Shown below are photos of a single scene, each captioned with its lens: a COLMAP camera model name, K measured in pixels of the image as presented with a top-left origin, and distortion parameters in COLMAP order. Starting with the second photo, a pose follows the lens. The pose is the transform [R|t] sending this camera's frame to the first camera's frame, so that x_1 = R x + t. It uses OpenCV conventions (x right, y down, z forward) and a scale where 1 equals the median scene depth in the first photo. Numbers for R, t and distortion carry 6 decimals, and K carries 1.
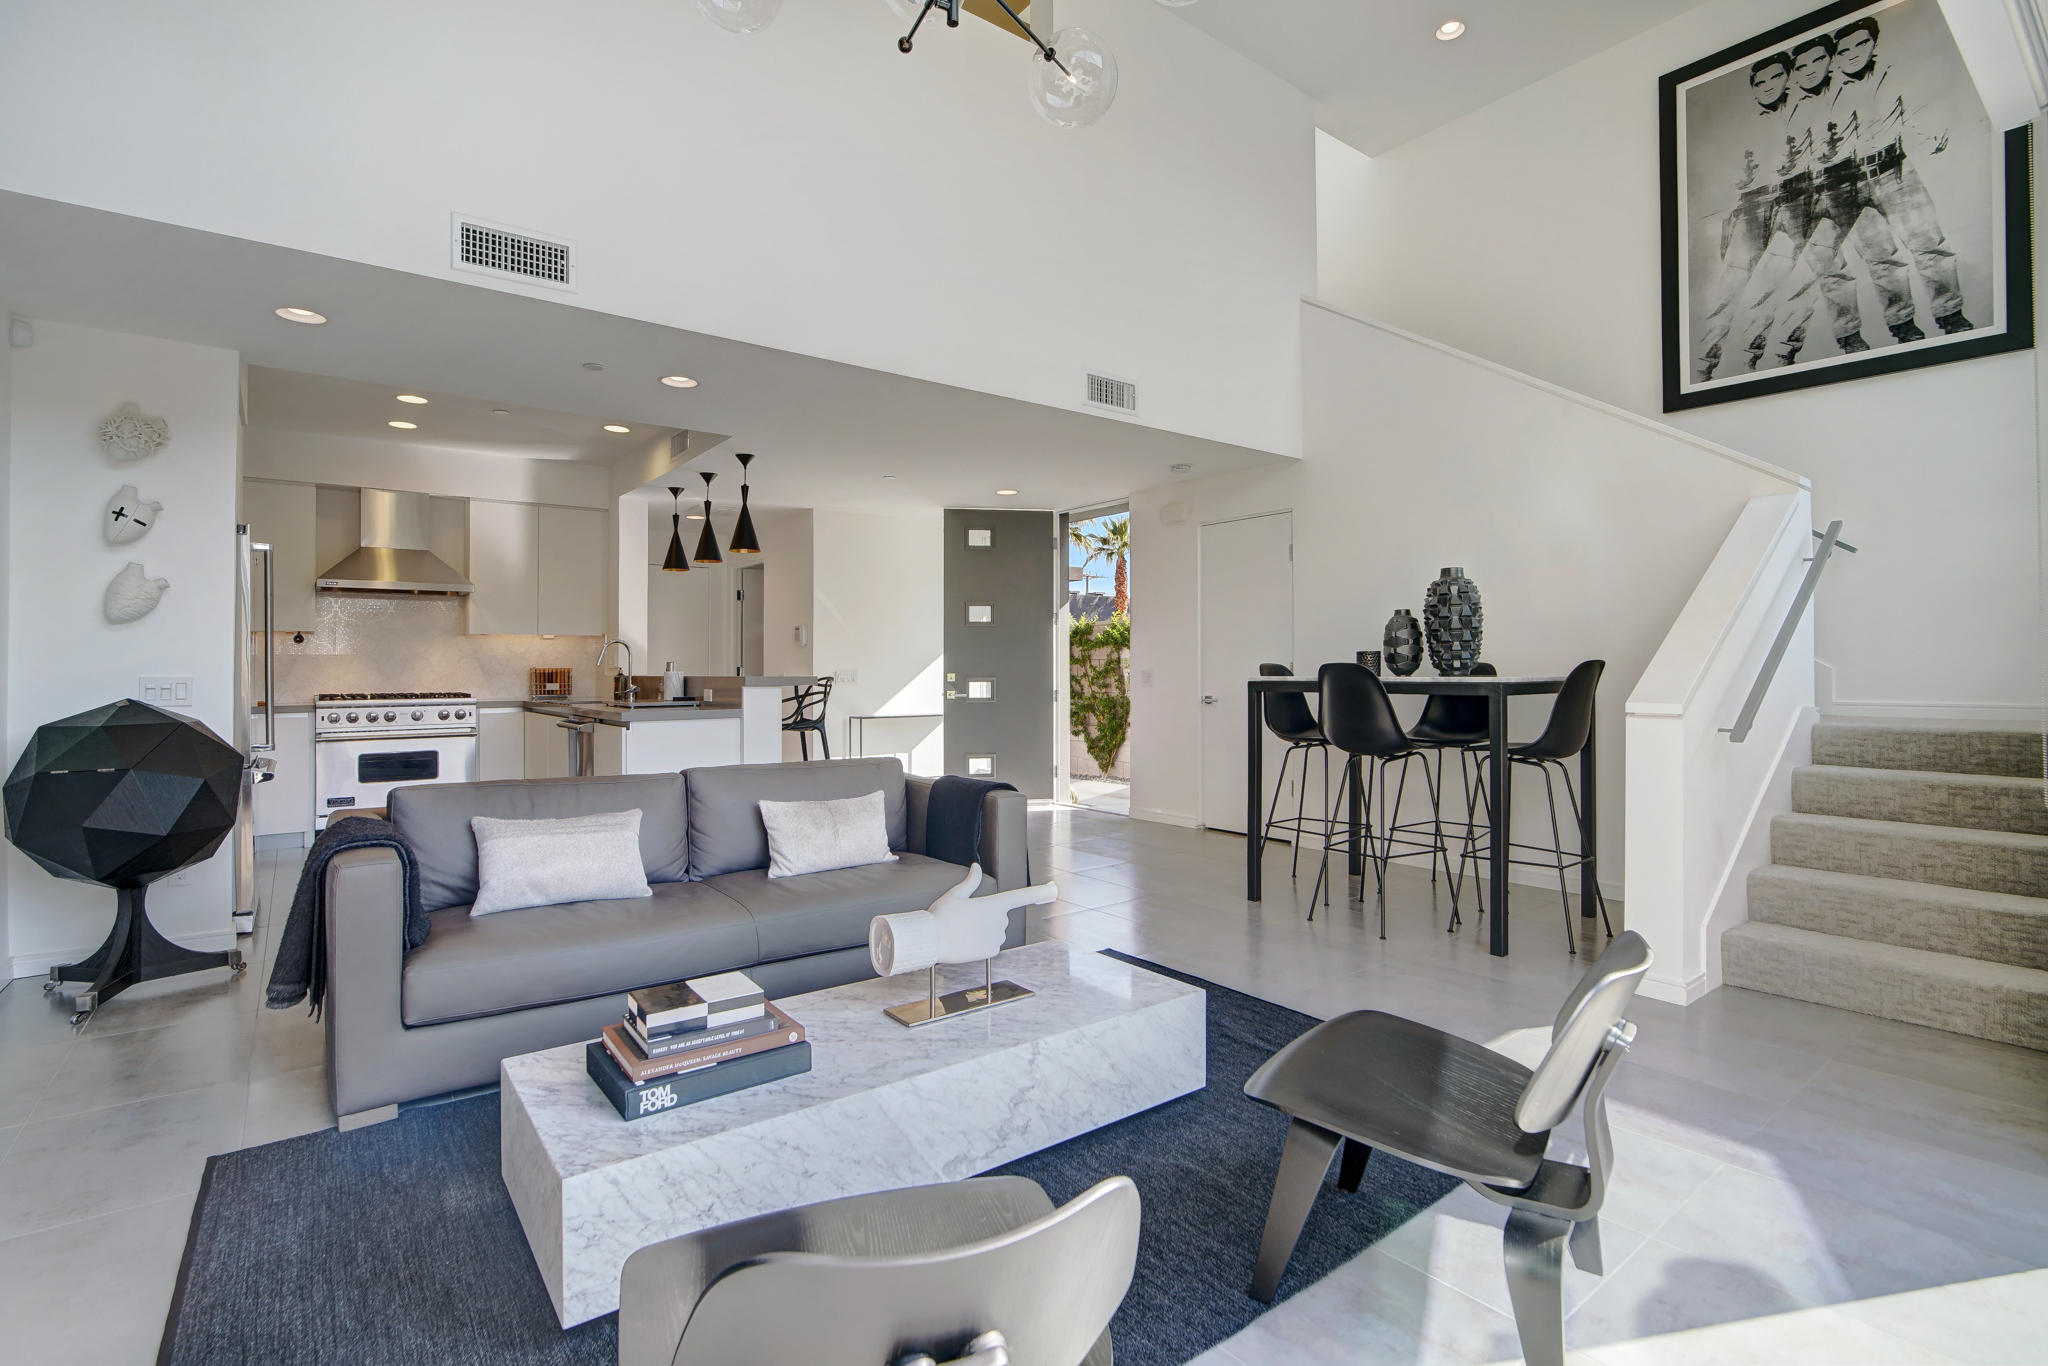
lens RADIAL K [[944.6, 0, 1016.0], [0, 944.6, 664.9], [0, 0, 1]] dist [-0.017987, 0.000313]
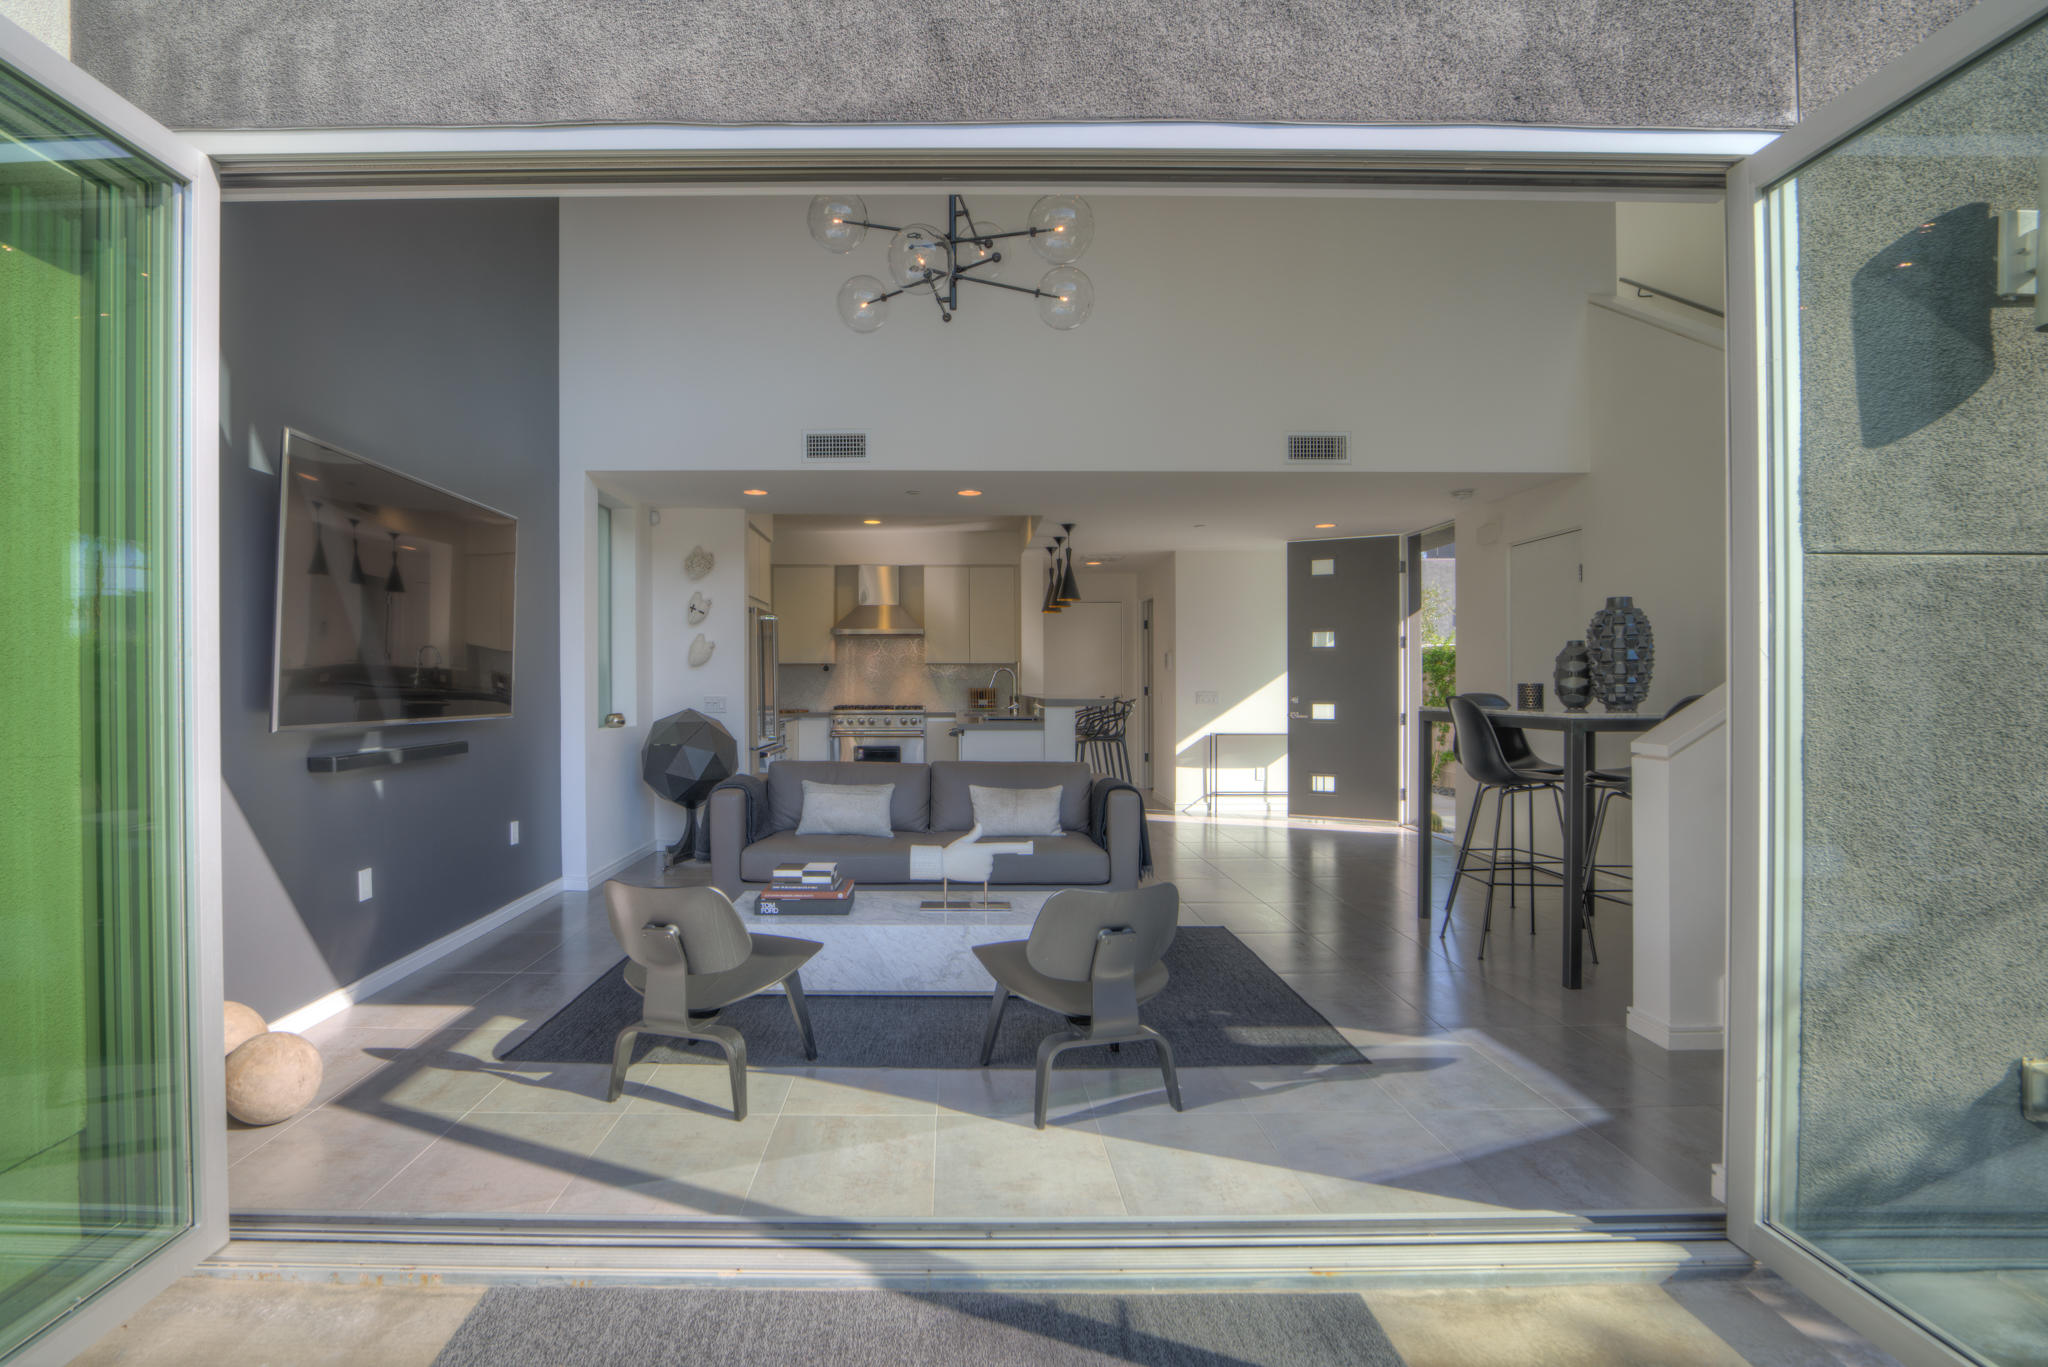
lens RADIAL K [[967.6, 0, 954.0], [0, 967.6, 693.3], [0, 0, 1]] dist [-0.022530, 0.002328]
pose [[0.798630, 0.010344, -0.601733, 0.476349], [-0.000590, 0.999865, 0.016405, -0.019527], [0.601822, -0.012746, 0.798528, -0.177264]]
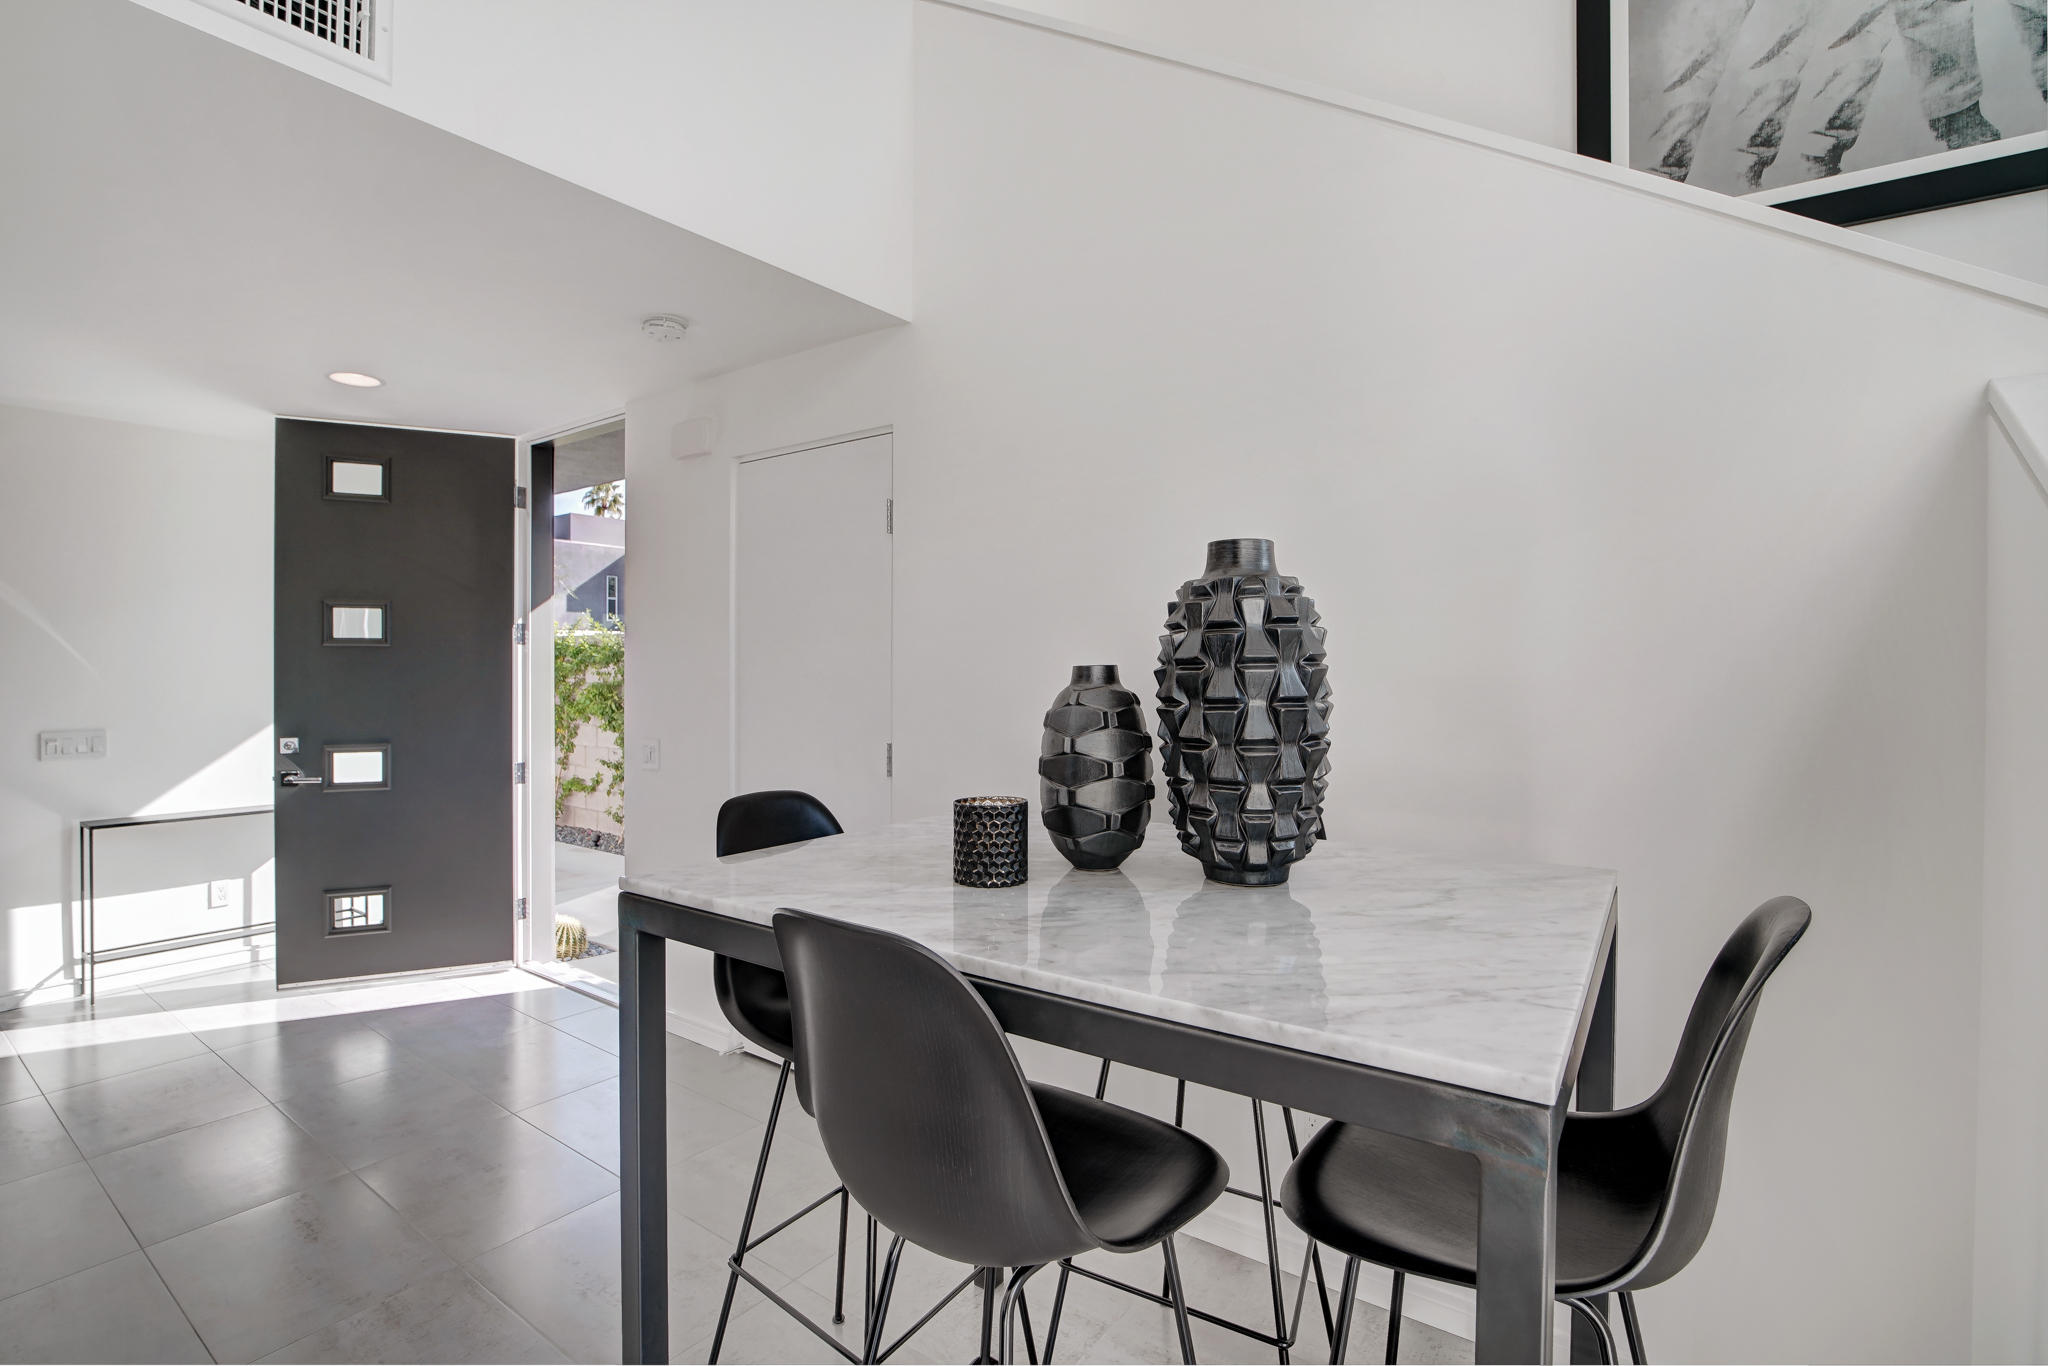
lens RADIAL K [[949.9, 0, 1031.5], [0, 949.9, 664.9], [0, 0, 1]] dist [-0.030303, 0.003899]
pose [[0.955024, 0.007715, 0.296427, 0.281501], [-0.007699, 0.999970, -0.001220, -0.056510], [-0.296427, -0.001117, 0.955055, 0.668327]]
